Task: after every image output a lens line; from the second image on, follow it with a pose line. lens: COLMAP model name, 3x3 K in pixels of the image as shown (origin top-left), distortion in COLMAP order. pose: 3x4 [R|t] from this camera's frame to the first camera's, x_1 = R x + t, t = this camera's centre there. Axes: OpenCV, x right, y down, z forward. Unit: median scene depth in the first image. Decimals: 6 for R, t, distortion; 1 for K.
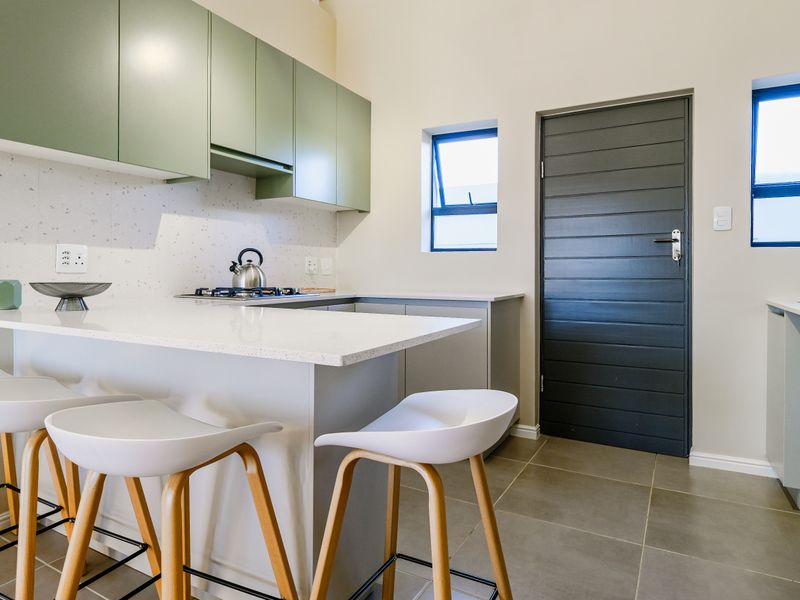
lens RADIAL K [[496.5, 0, 400.0], [0, 496.5, 300.0], [0, 0, 1]] dist [0.000681, -0.000583]
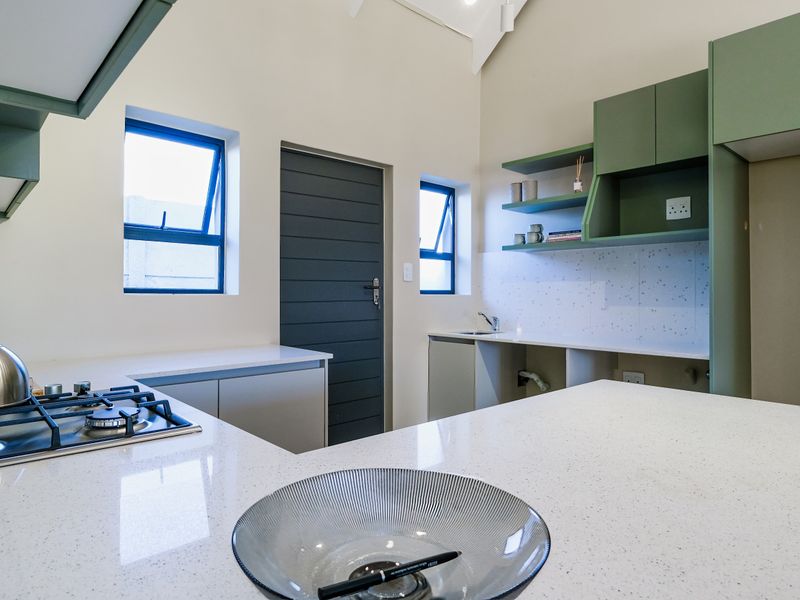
lens RADIAL K [[496.5, 0, 400.0], [0, 496.5, 300.0], [0, 0, 1]] dist [0.000681, -0.000583]
pose [[0.320531, 0.002487, 0.947235, -0.537805], [0.082762, 0.996099, -0.030621, -0.048955], [-0.943616, 0.088210, 0.319074, 0.570837]]
